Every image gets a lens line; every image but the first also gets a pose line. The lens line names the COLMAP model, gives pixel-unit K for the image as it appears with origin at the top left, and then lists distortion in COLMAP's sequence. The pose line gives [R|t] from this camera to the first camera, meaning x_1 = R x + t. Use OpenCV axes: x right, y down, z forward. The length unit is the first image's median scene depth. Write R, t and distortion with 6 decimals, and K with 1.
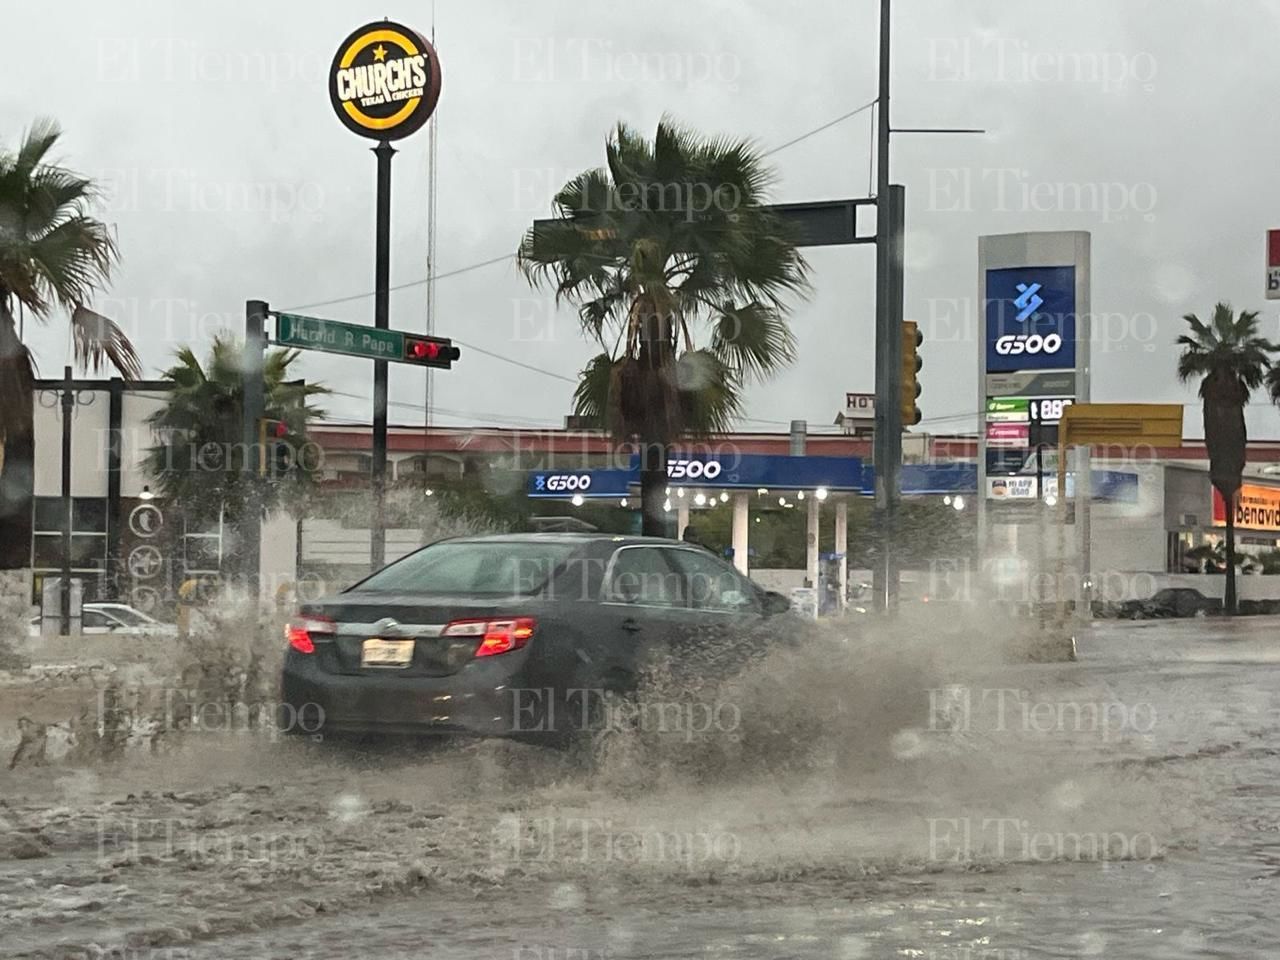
lens RADIAL K [[2376.8, 0, 607.8], [0, 2376.8, 498.8], [0, 0, 1]] dist [0.152986, -0.238675]
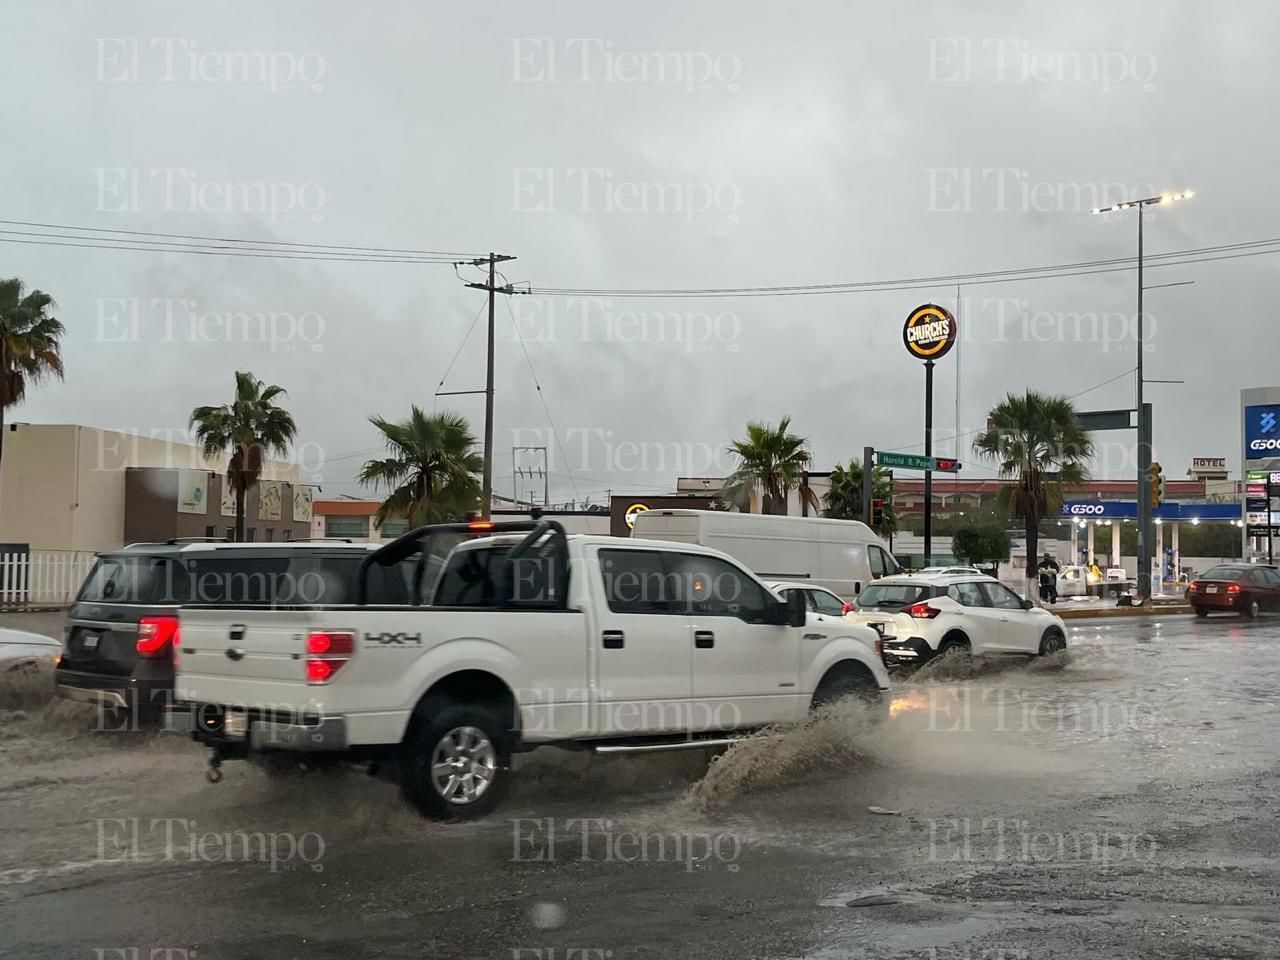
lens RADIAL K [[2376.8, 0, 607.8], [0, 2376.8, 498.8], [0, 0, 1]] dist [0.152986, -0.238675]
pose [[0.964700, -0.002275, -0.263342, 0.188167], [0.013339, 0.999101, 0.040233, -0.115981], [0.263013, -0.042325, 0.963863, -1.120793]]
